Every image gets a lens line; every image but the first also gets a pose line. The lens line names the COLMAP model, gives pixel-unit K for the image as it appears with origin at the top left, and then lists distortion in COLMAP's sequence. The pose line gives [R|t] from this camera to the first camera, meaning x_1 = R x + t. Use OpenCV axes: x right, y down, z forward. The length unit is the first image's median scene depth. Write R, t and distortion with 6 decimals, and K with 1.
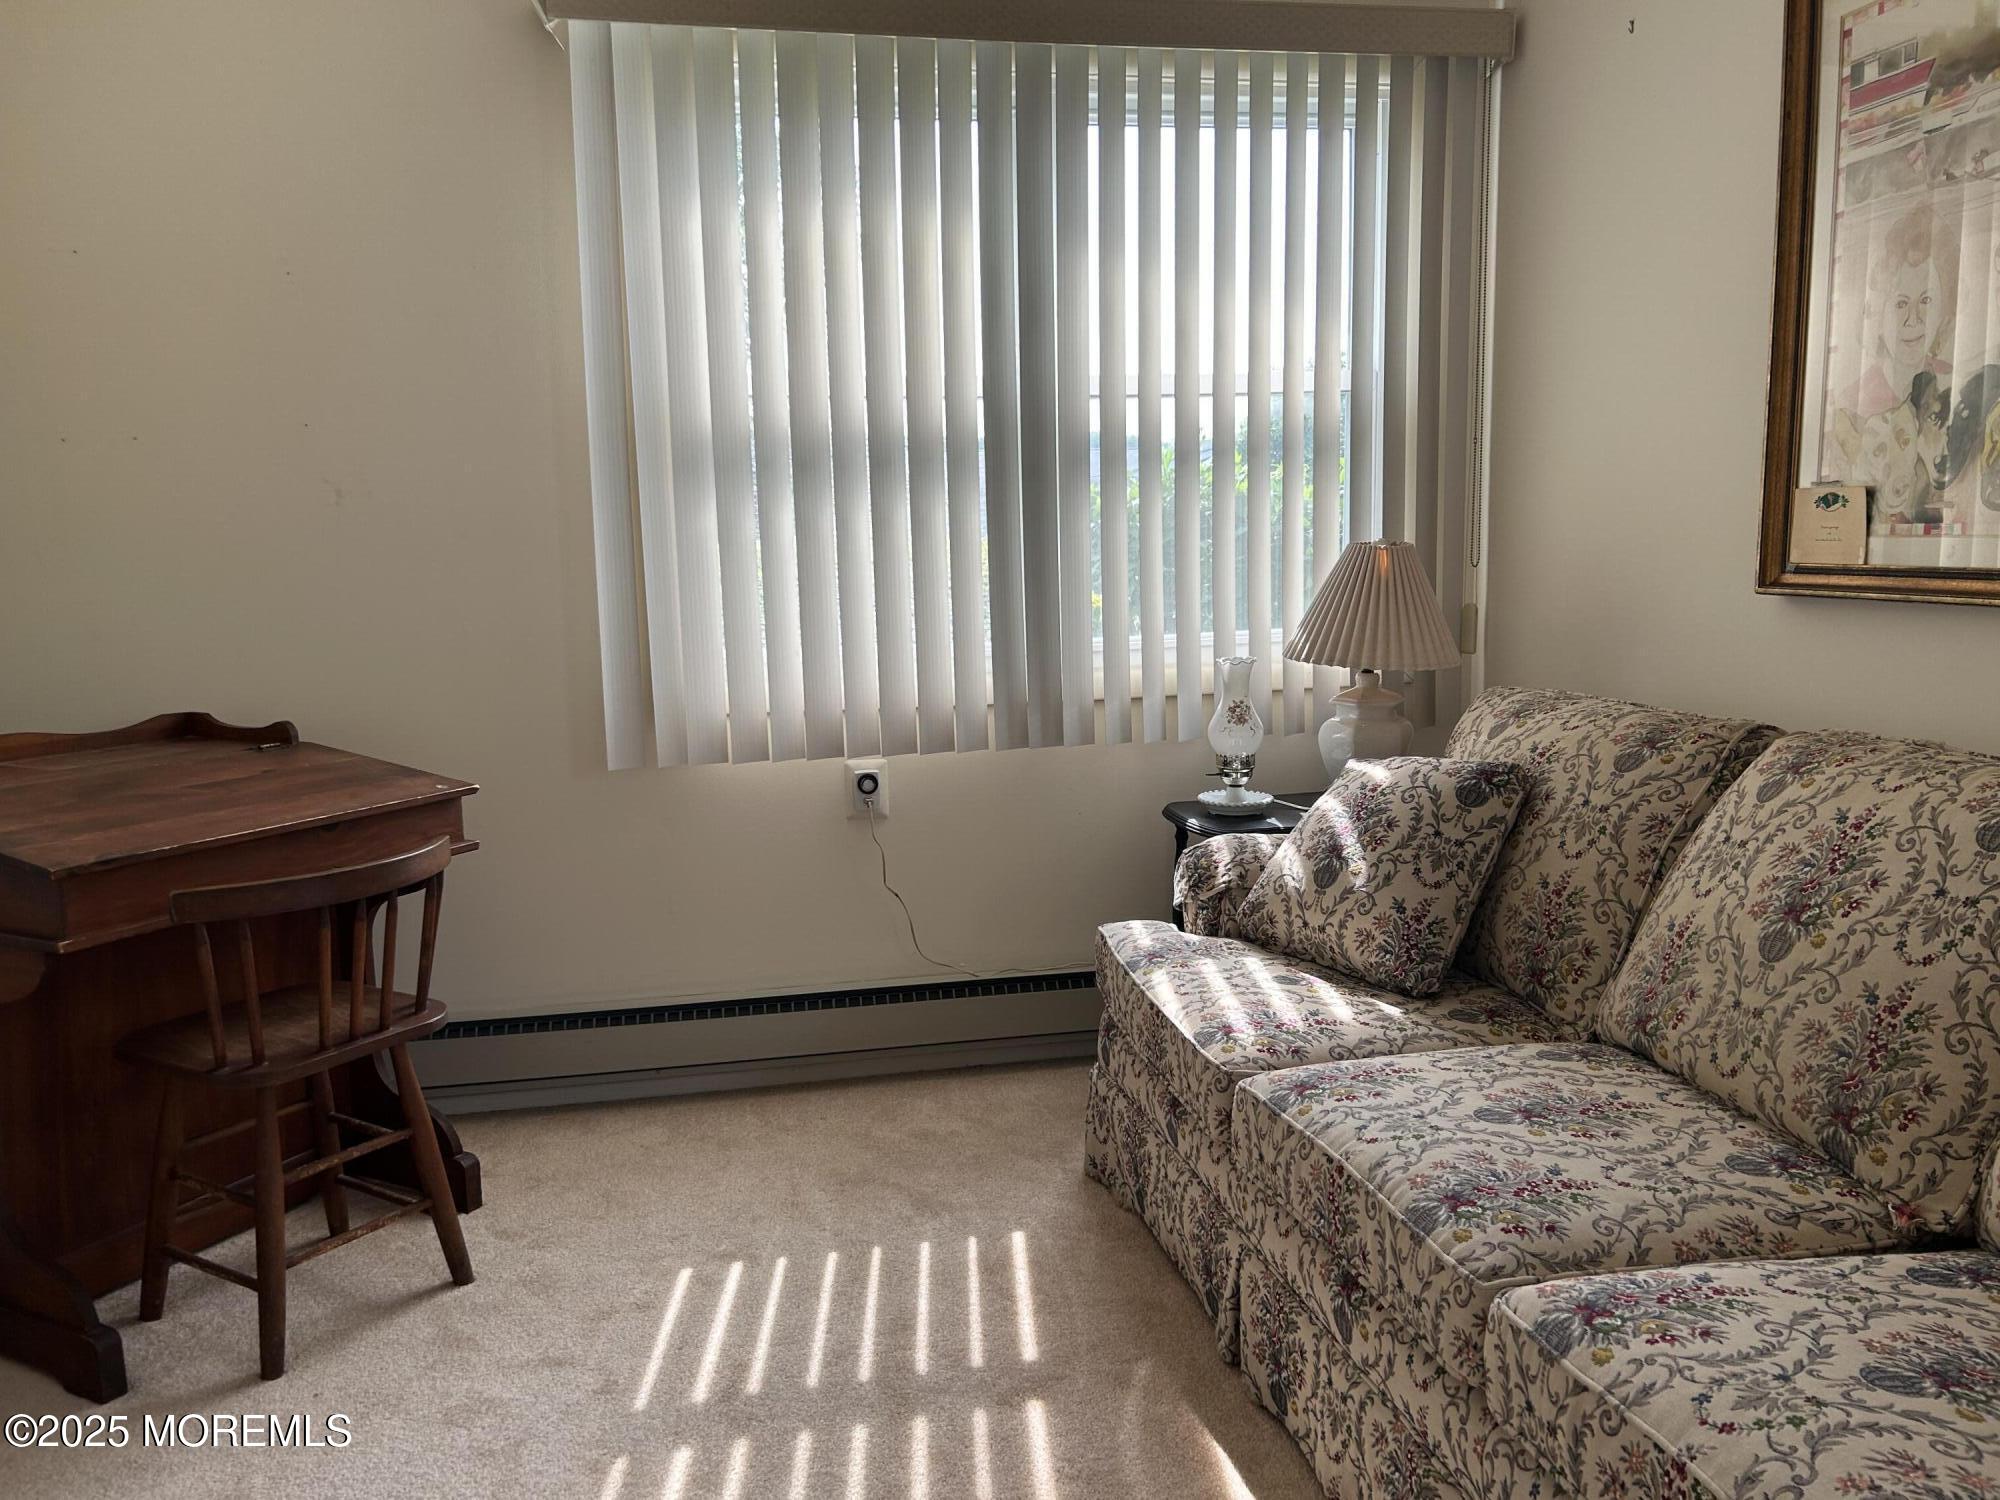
lens RADIAL K [[1533.8, 0, 1001.5], [0, 1533.8, 748.1], [0, 0, 1]] dist [0.060691, -0.055818]
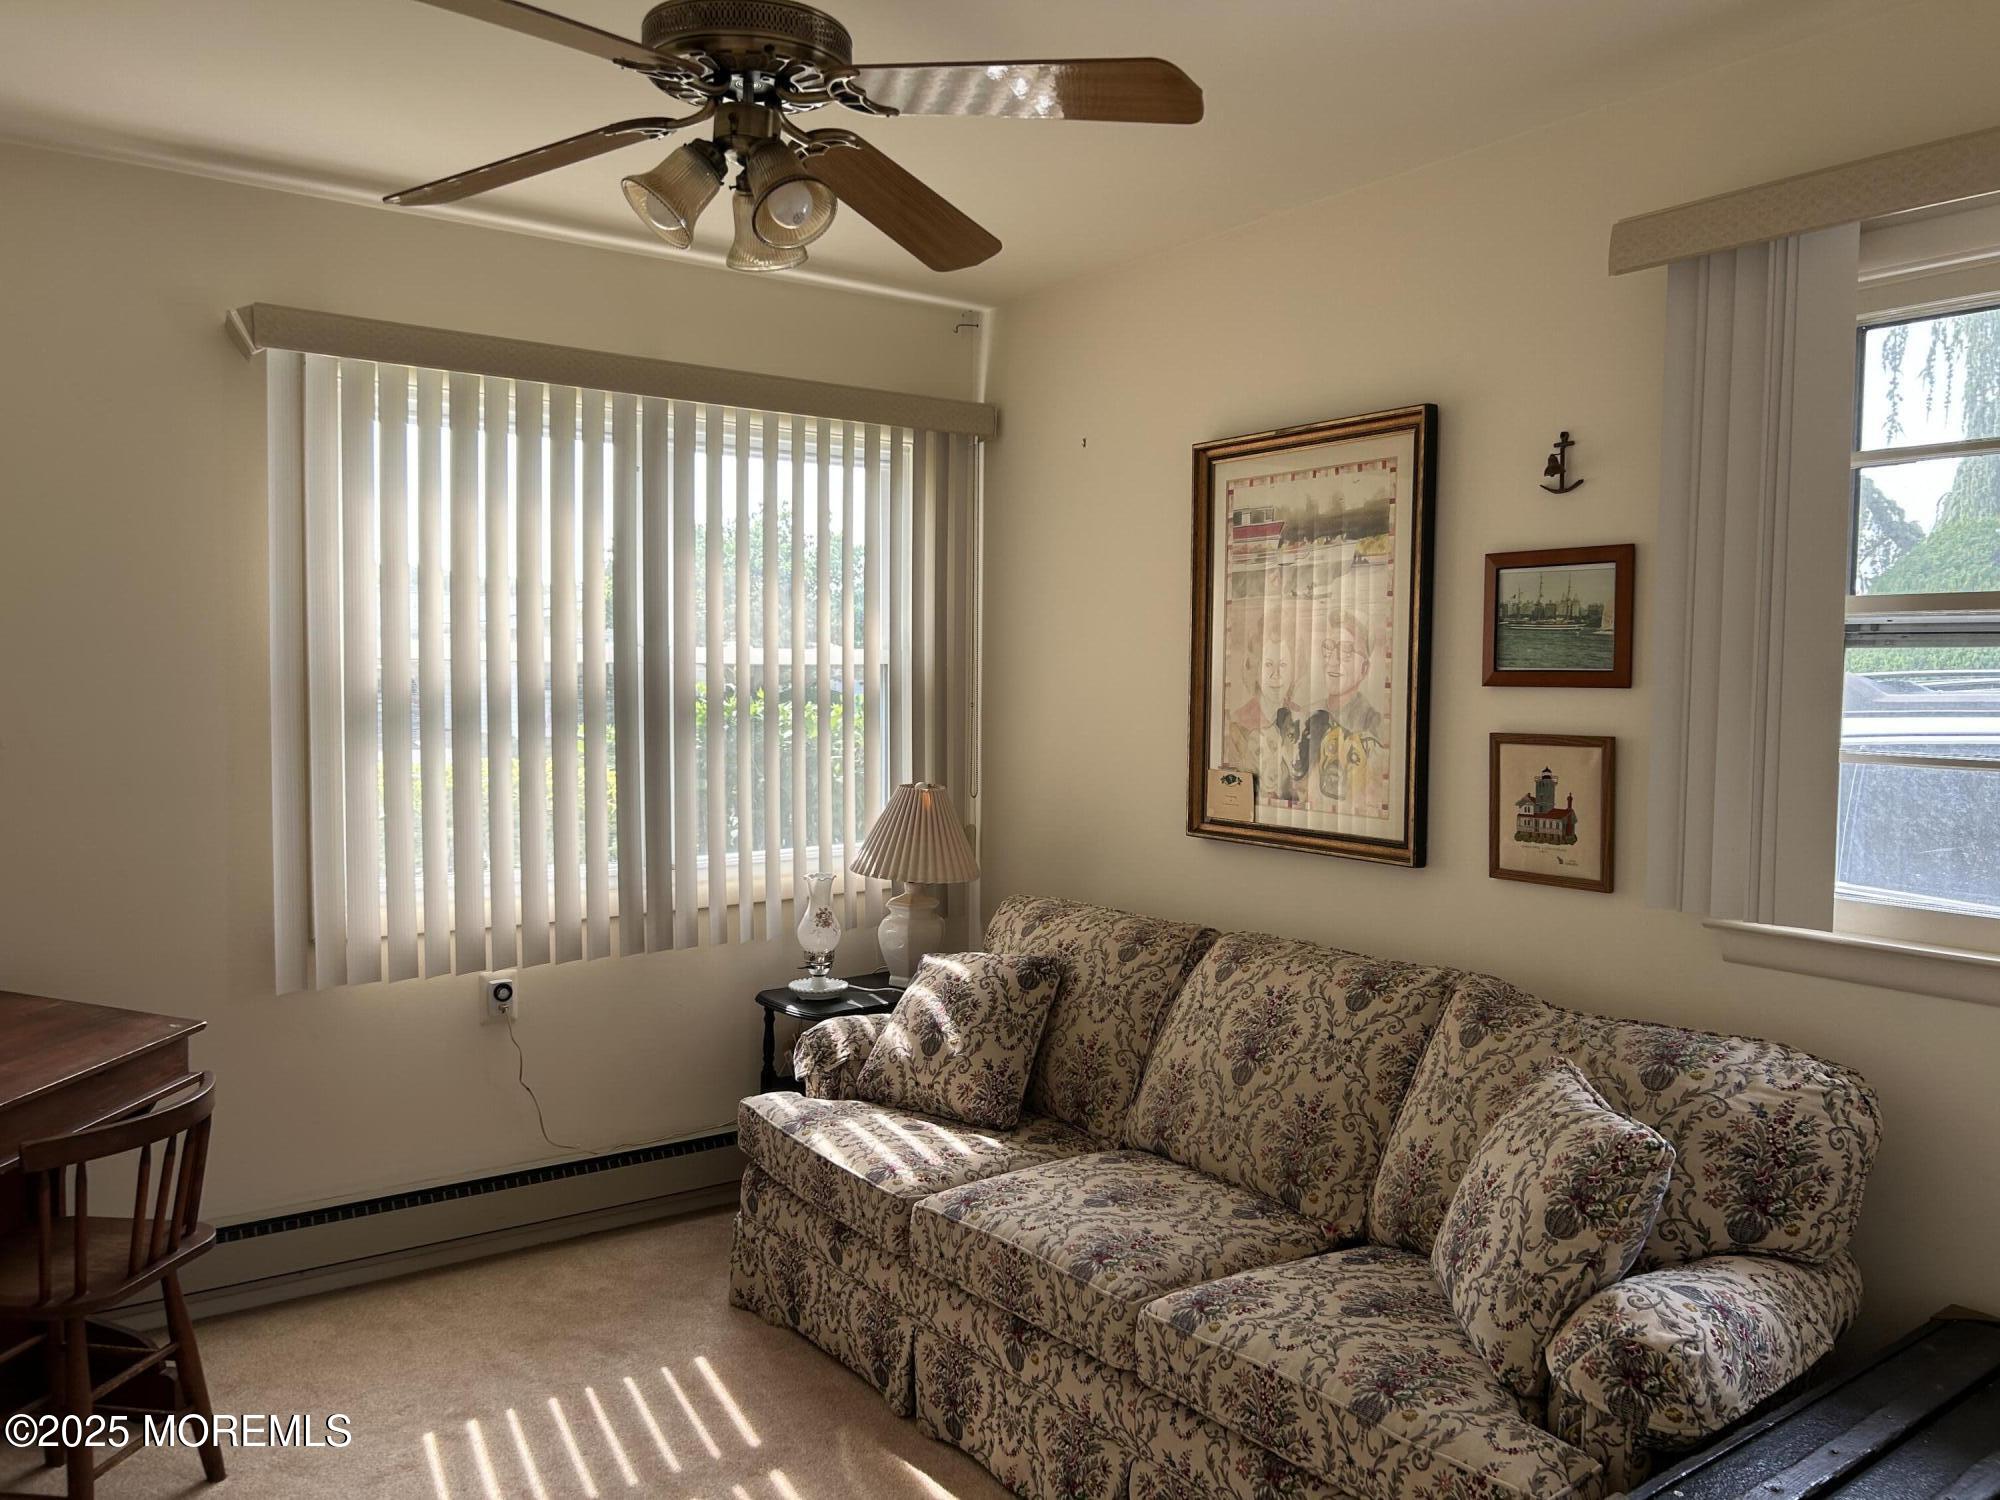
lens RADIAL K [[1519.2, 0, 1006.7], [0, 1519.2, 751.6], [0, 0, 1]] dist [0.095473, -0.120080]
pose [[0.911861, 0.005262, 0.410465, -0.348997], [0.032280, 0.995902, -0.084478, -0.075074], [-0.409227, 0.090283, 0.907955, -0.346413]]
